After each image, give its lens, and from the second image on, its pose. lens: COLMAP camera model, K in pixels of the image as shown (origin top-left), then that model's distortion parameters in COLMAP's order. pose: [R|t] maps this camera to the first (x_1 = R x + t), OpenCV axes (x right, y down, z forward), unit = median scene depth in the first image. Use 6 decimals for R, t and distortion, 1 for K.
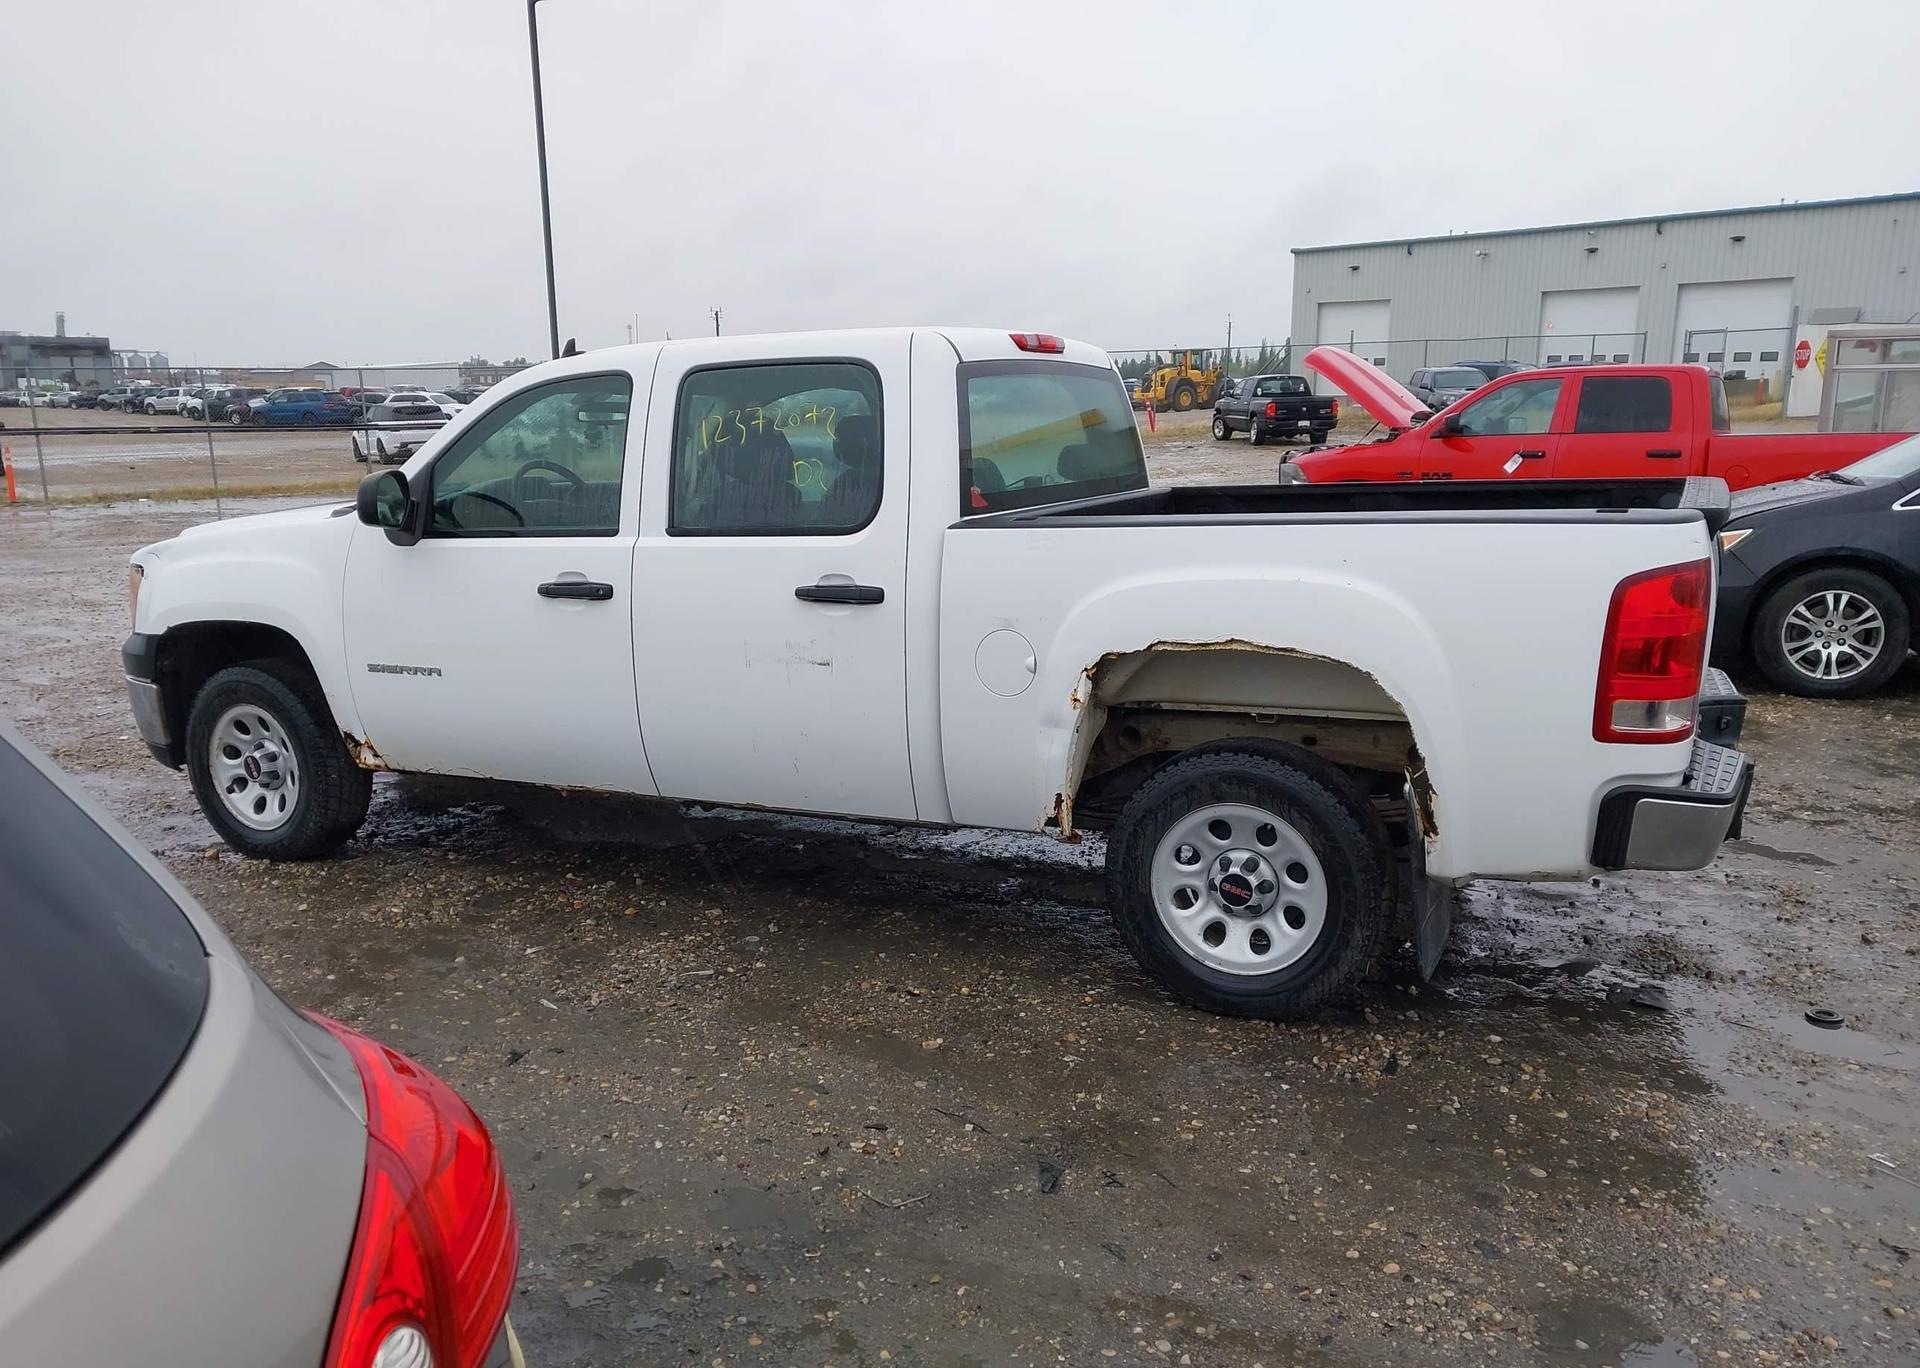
lens RADIAL K [[1502.2, 0, 981.4], [0, 1502.2, 725.5], [0, 0, 1]] dist [0.122032, -0.189001]
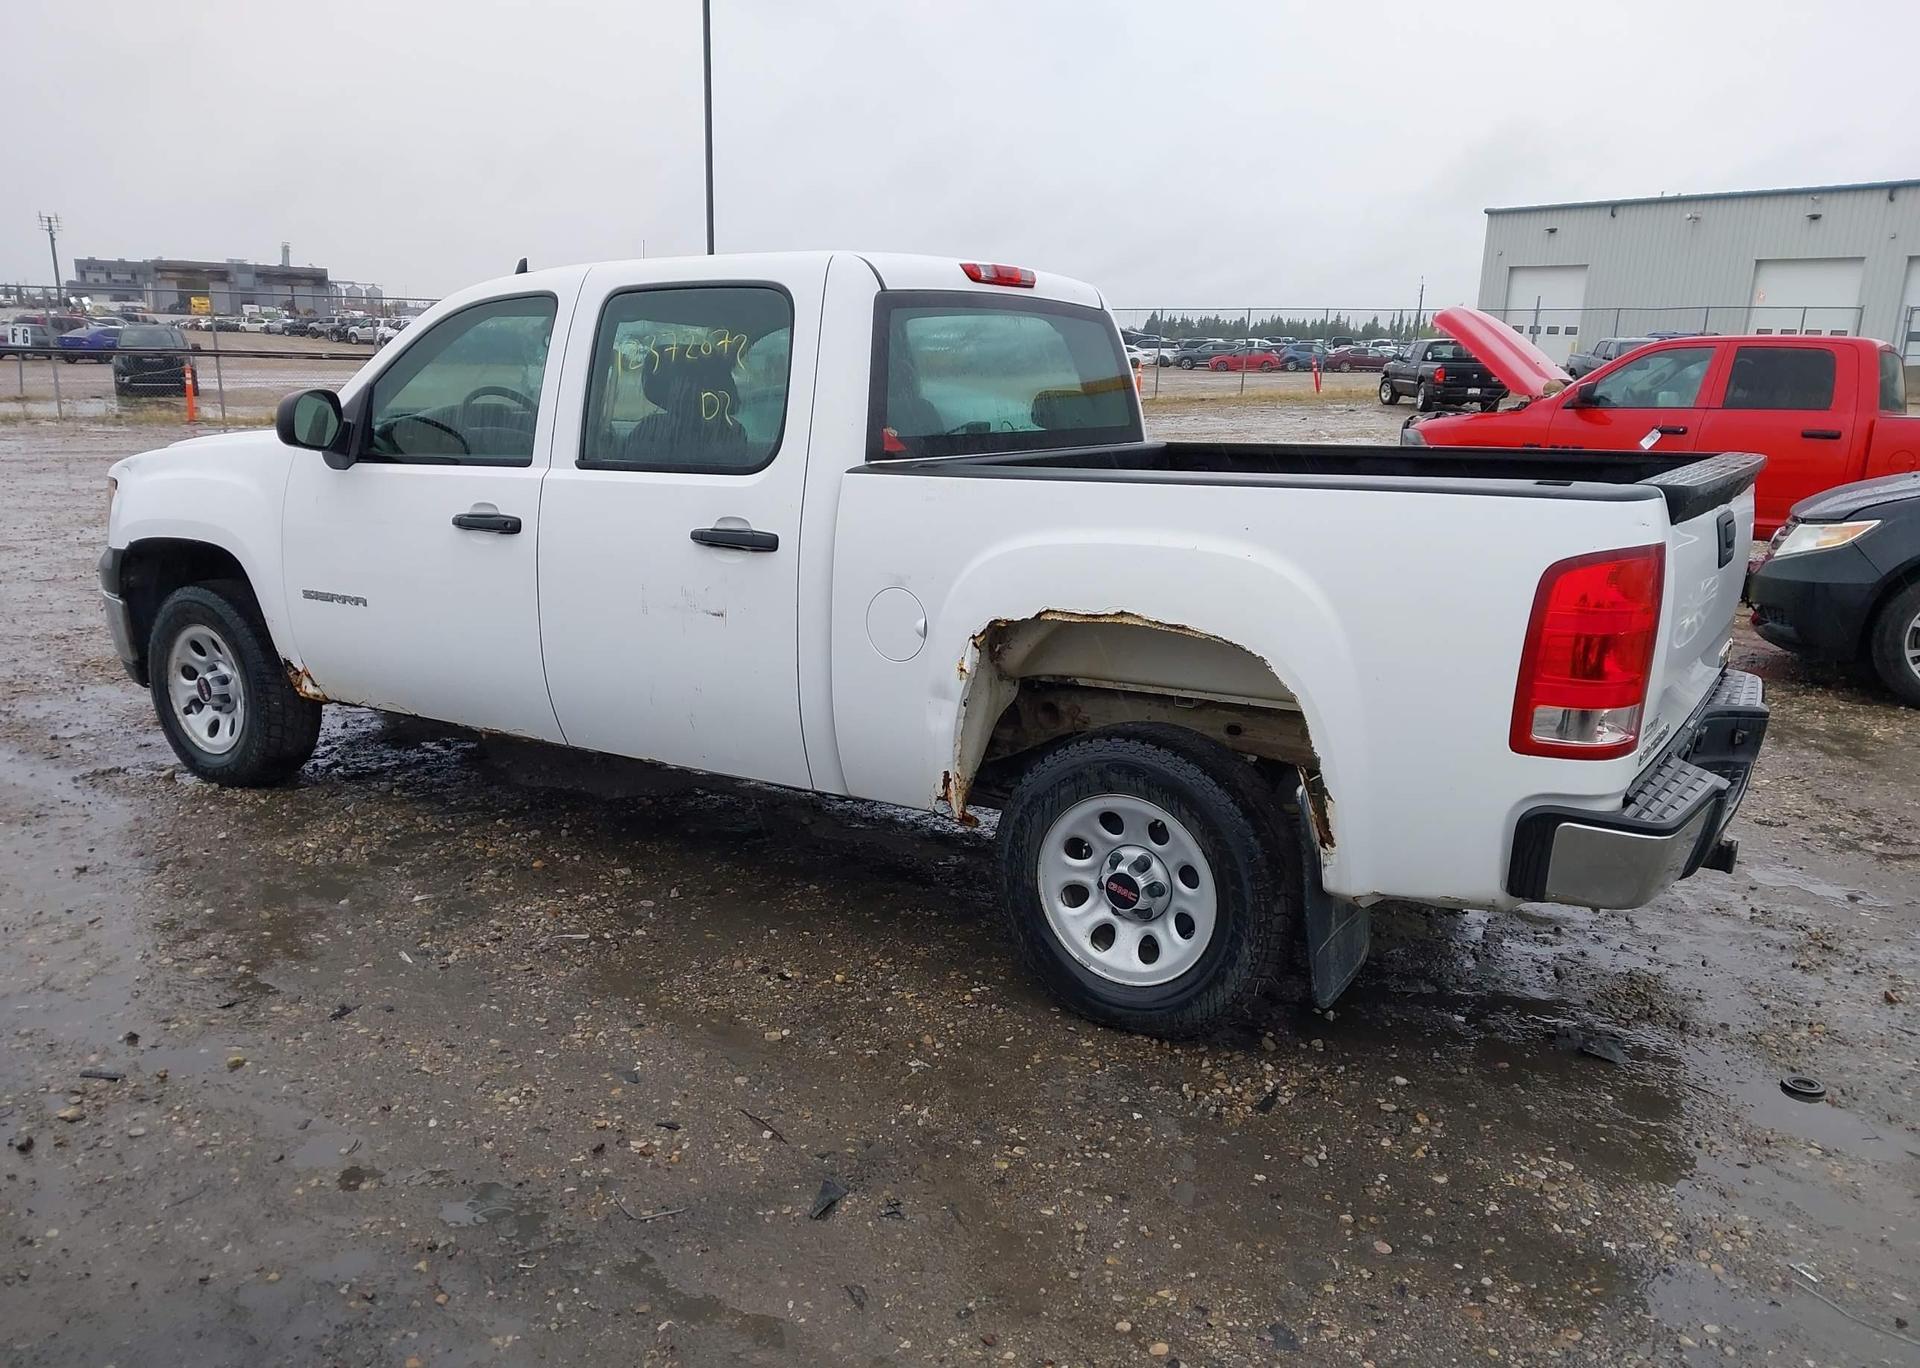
lens RADIAL K [[1502.2, 0, 981.4], [0, 1502.2, 725.5], [0, 0, 1]] dist [0.122032, -0.189001]
pose [[0.992315, 0.060849, -0.107741, 0.153508], [-0.057847, 0.997851, 0.030775, -0.010360], [0.109382, -0.024306, 0.993703, 0.090558]]
